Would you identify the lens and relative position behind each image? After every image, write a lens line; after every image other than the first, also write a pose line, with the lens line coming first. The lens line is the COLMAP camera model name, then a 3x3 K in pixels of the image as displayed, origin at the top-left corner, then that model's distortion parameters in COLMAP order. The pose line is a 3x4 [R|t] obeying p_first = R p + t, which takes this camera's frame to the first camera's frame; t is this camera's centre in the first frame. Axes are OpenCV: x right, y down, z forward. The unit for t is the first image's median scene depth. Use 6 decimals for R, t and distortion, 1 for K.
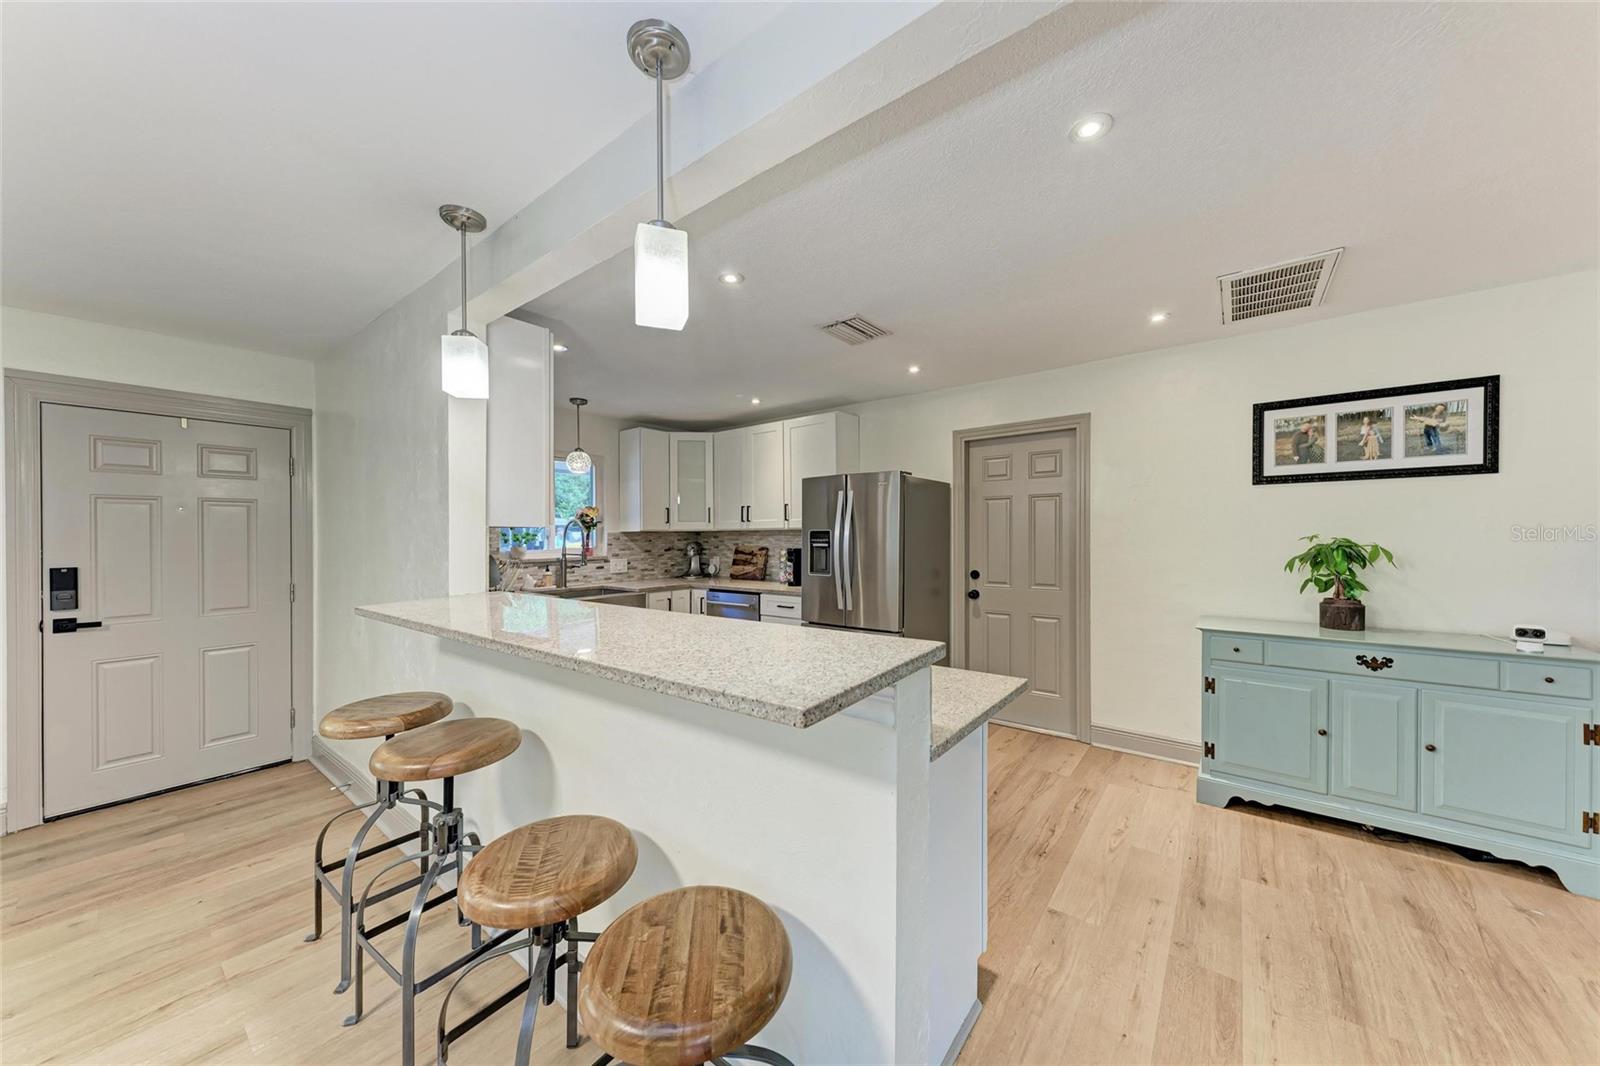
lens RADIAL K [[555.4, 0, 804.3], [0, 555.4, 537.6], [0, 0, 1]] dist [0.002640, 0.000095]
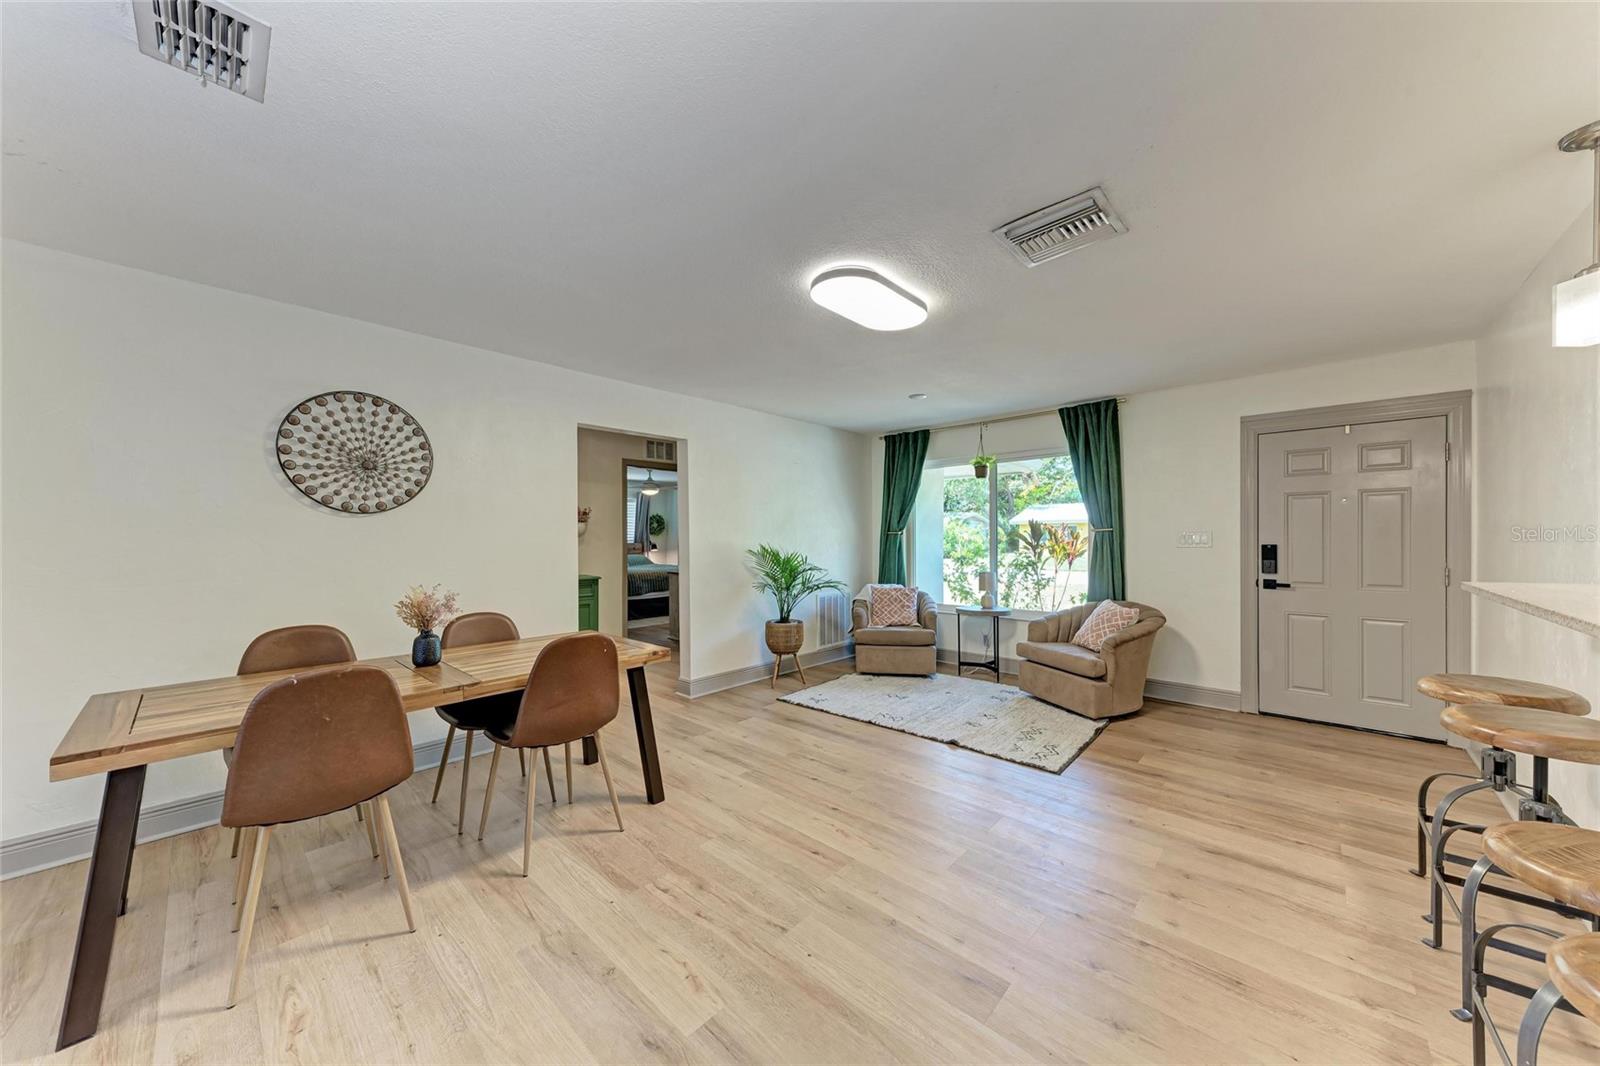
lens RADIAL K [[547.3, 0, 800.9], [0, 547.3, 537.8], [0, 0, 1]] dist [0.014890, -0.006754]
pose [[-0.096612, 0.006047, -0.995304, 0.203305], [0.002066, 0.999981, 0.005875, 0.021510], [0.995320, -0.001488, -0.096623, -0.074504]]
